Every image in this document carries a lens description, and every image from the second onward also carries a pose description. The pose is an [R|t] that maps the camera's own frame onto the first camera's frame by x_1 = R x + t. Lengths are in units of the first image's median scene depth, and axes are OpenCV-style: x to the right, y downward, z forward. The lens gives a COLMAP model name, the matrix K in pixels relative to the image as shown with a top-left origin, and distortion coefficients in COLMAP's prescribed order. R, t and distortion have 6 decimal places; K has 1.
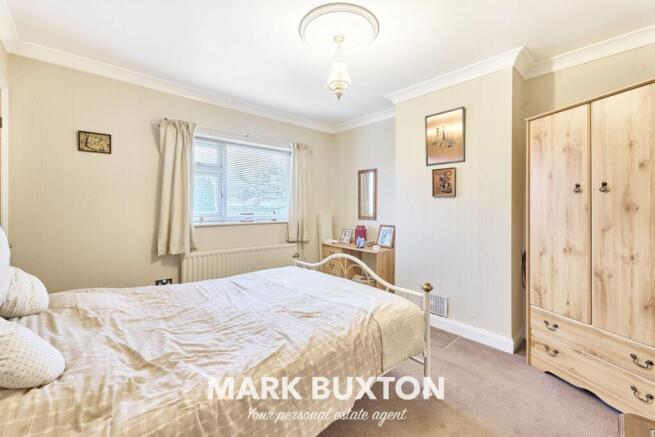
lens RADIAL K [[268.0, 0, 327.5], [0, 268.0, 207.2], [0, 0, 1]] dist [0.000696, 0.000099]
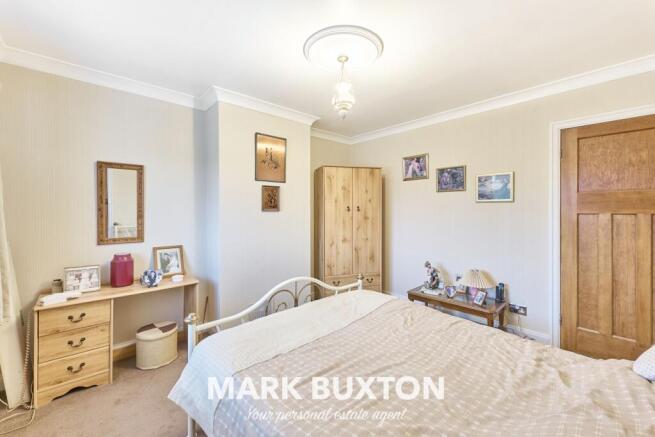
lens RADIAL K [[273.4, 0, 327.5], [0, 273.4, 218.5], [0, 0, 1]] dist [-0.000220, -0.000023]
pose [[-0.013997, -0.023245, 0.999632, -0.760076], [0.012645, 0.999646, 0.023422, -0.032024], [-0.999822, 0.012968, -0.013698, 0.816094]]
